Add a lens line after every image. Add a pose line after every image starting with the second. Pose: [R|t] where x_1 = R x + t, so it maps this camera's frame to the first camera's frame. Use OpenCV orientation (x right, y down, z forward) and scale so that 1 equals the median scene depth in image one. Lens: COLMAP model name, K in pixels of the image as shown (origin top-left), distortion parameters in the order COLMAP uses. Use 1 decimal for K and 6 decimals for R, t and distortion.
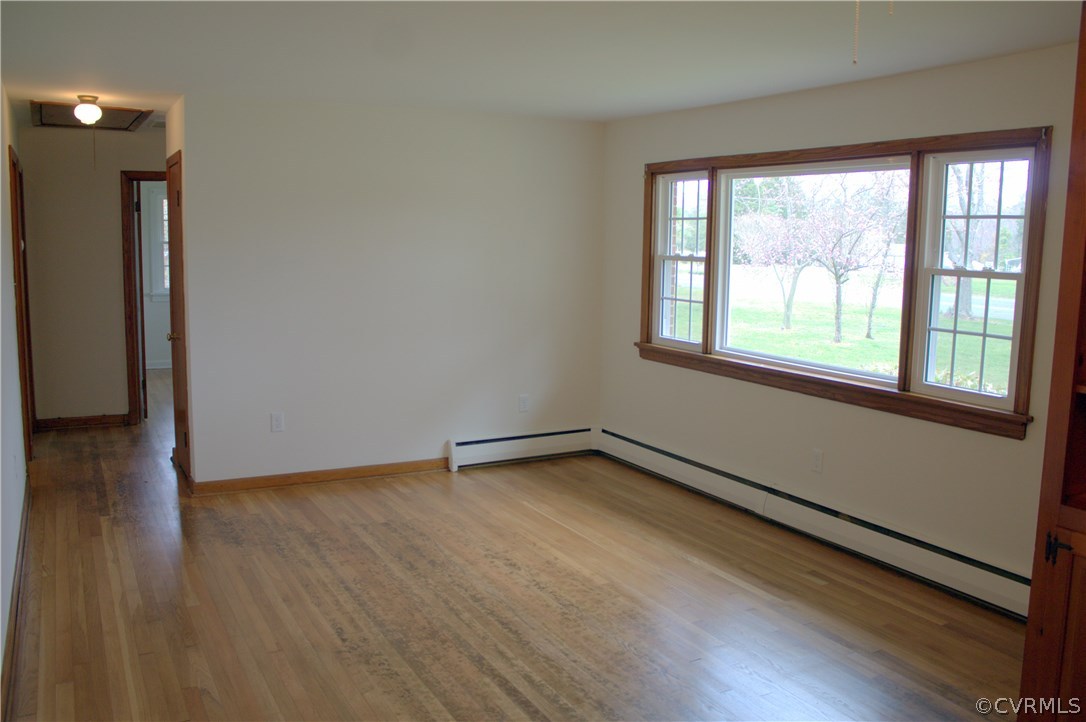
lens RADIAL K [[895.3, 0, 543.0], [0, 895.3, 361.0], [0, 0, 1]] dist [-0.117757, 0.004941]
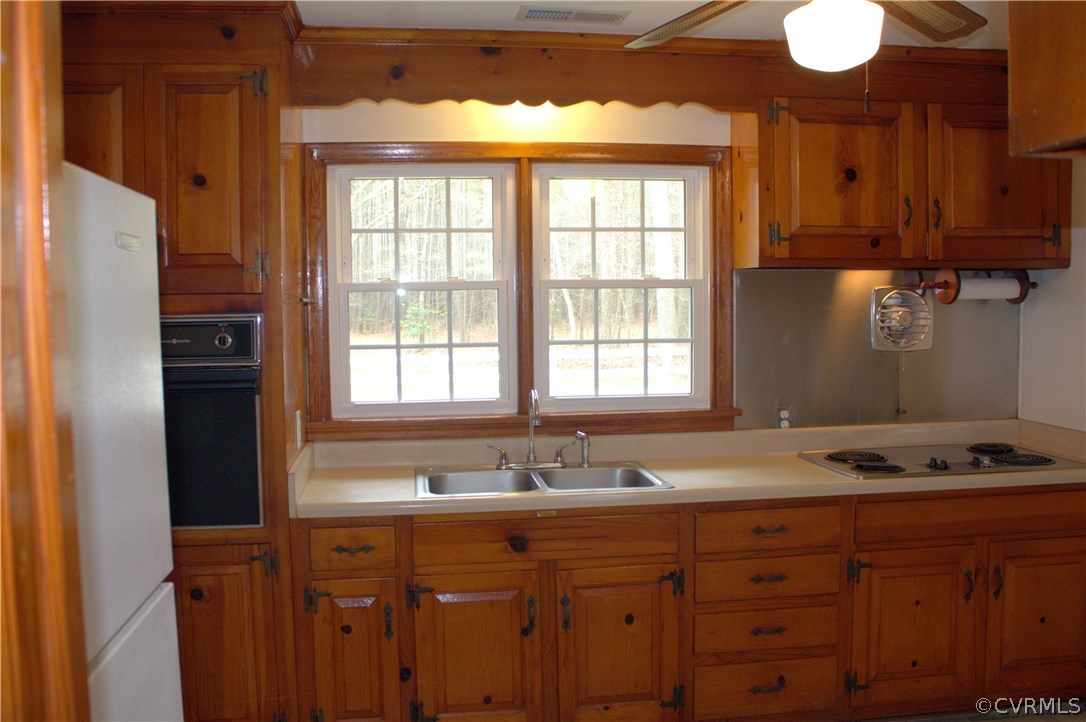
lens RADIAL K [[895.3, 0, 543.0], [0, 895.3, 361.0], [0, 0, 1]] dist [-0.117757, 0.004941]
pose [[0.365249, -0.120252, 0.923110, -0.499681], [0.140070, 0.987431, 0.073209, -0.099063], [-0.920312, 0.102560, 0.377502, 0.671905]]
